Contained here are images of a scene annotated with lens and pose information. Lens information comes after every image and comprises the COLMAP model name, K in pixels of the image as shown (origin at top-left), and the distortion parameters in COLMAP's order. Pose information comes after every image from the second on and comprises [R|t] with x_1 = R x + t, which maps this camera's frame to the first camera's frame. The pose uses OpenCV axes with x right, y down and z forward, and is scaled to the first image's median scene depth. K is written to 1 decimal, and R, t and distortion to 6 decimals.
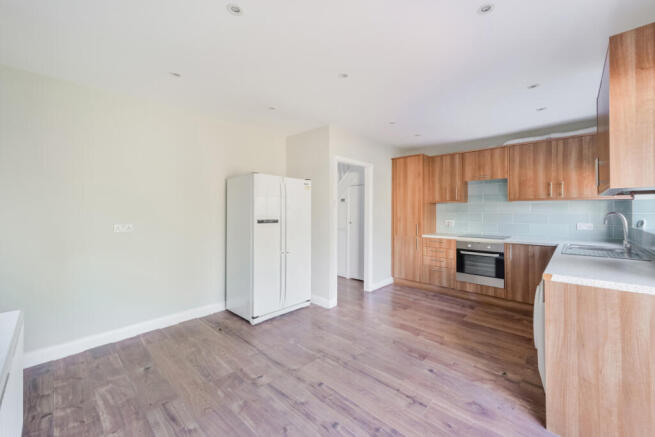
lens RADIAL K [[262.0, 0, 331.0], [0, 262.0, 212.7], [0, 0, 1]] dist [0.000410, -0.000120]
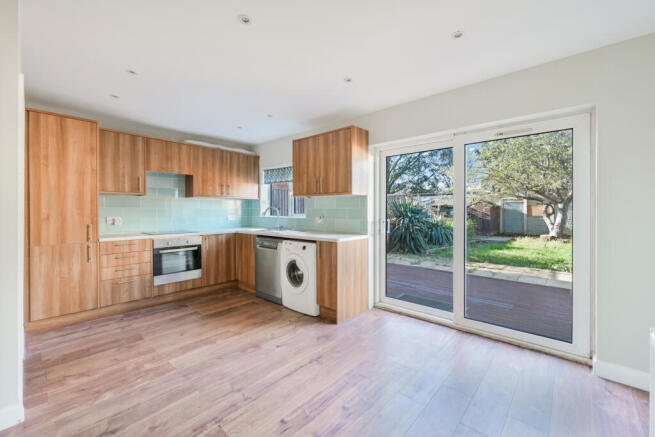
lens RADIAL K [[274.1, 0, 330.7], [0, 274.1, 210.6], [0, 0, 1]] dist [-0.003260, -0.001086]
pose [[-0.036032, 0.000338, 0.999351, -0.536609], [0.007883, 0.999969, -0.000054, 0.019912], [-0.999320, 0.007876, -0.036034, 0.556747]]
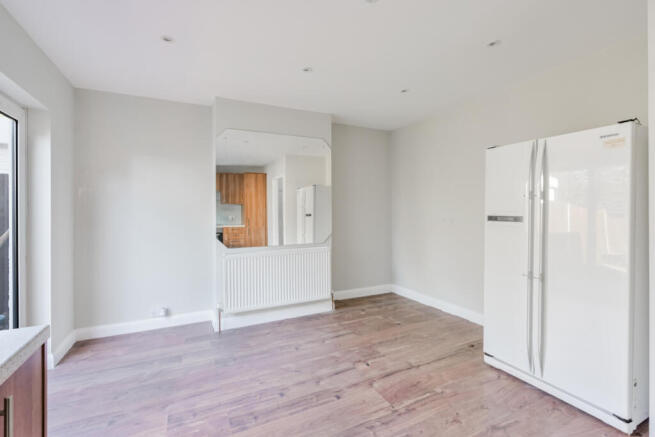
lens RADIAL K [[298.0, 0, 330.4], [0, 298.0, 213.9], [0, 0, 1]] dist [0.003223, 0.000258]
pose [[-0.345341, 0.013646, -0.938378, 0.573172], [-0.004161, 0.999862, 0.016072, 0.011372], [0.938468, 0.009455, -0.345237, 0.830763]]
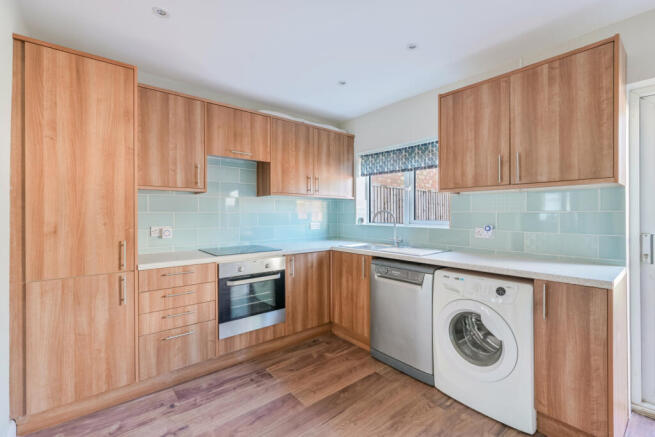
lens RADIAL K [[290.7, 0, 325.4], [0, 290.7, 212.1], [0, 0, 1]] dist [-0.001336, -0.000154]
pose [[0.123082, 0.004665, 0.992386, -0.090832], [0.009189, 0.999941, -0.005840, 0.009173], [-0.992354, 0.009838, 0.123032, 0.880191]]
